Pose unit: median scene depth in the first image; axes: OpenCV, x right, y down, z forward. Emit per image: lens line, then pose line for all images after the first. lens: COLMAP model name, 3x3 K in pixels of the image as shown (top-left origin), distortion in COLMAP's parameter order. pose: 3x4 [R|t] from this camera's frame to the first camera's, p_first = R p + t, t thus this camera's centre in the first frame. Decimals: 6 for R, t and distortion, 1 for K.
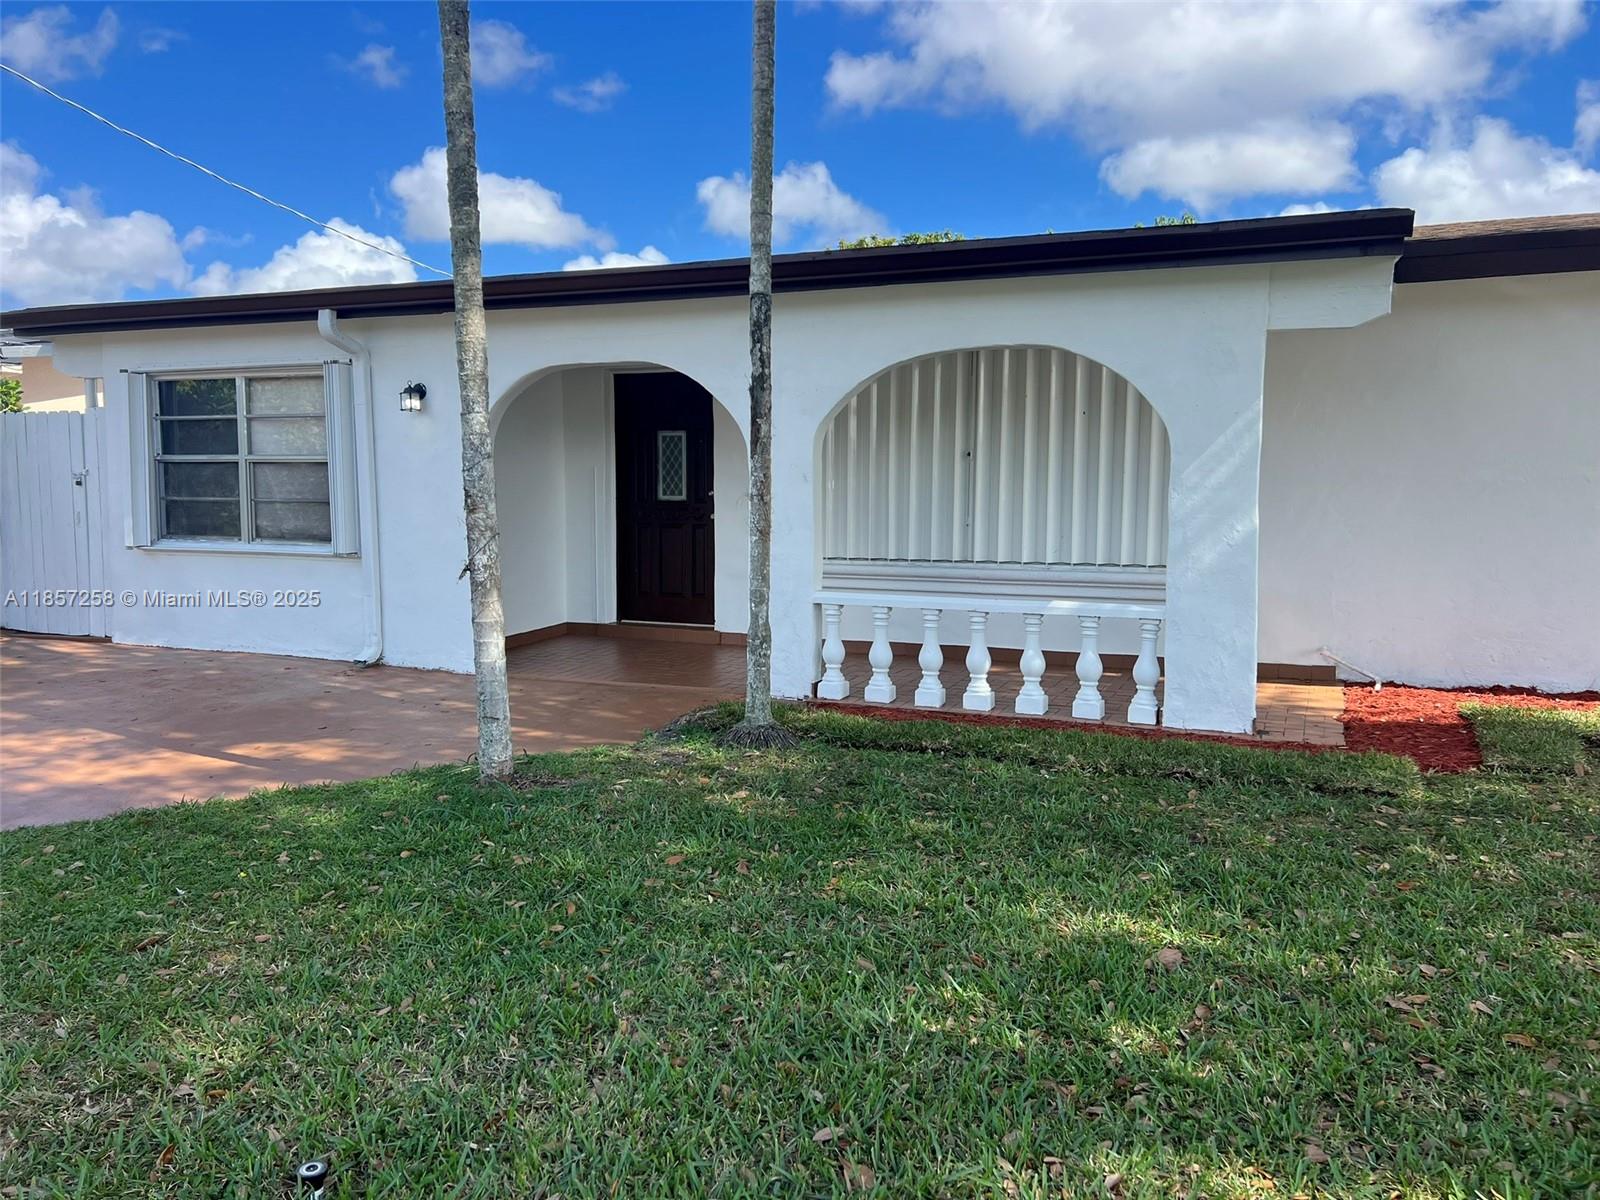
lens RADIAL K [[1198.6, 0, 800.0], [0, 1198.6, 600.0], [0, 0, 1]] dist [0.076795, -0.223323]
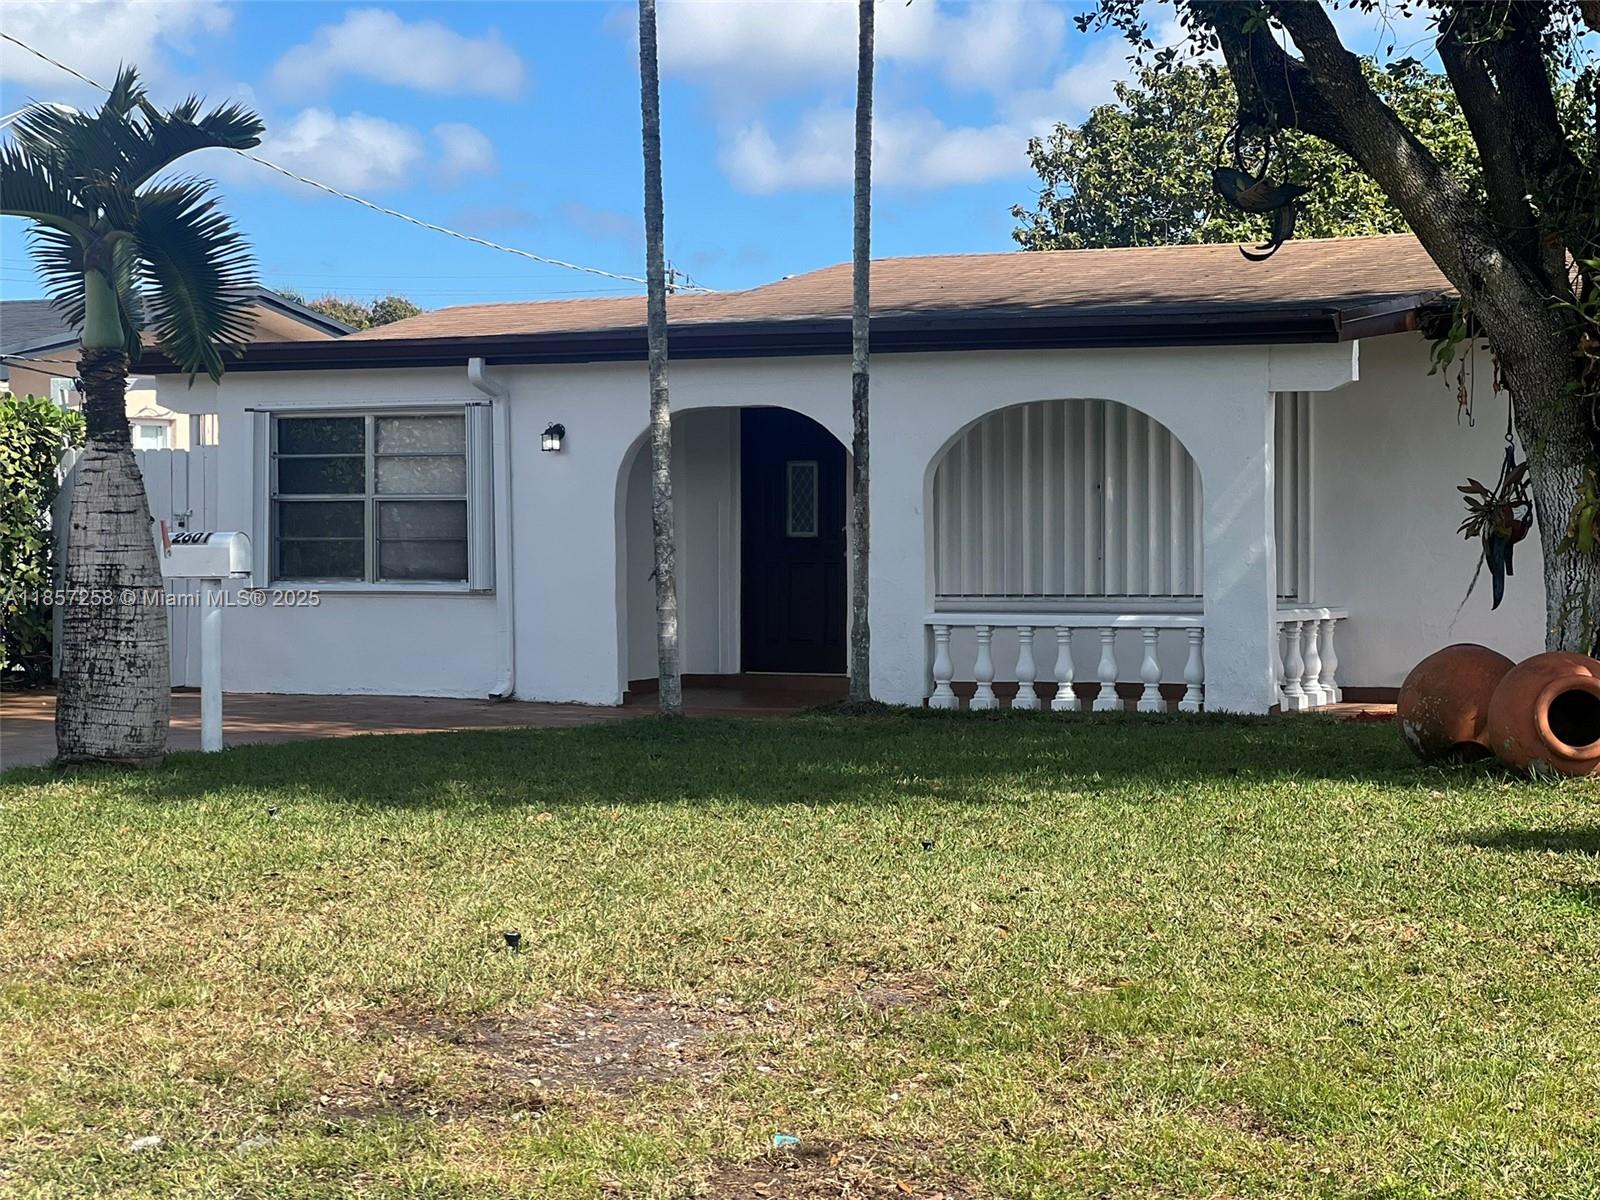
lens RADIAL K [[3438.4, 0, 800.0], [0, 3438.4, 600.0], [0, 0, 1]] dist [-0.632000, 0.099097]
pose [[0.992852, -0.004518, -0.119266, 0.220366], [-0.004728, 0.997010, -0.077131, 0.180354], [0.119258, 0.077144, 0.989862, -1.716896]]
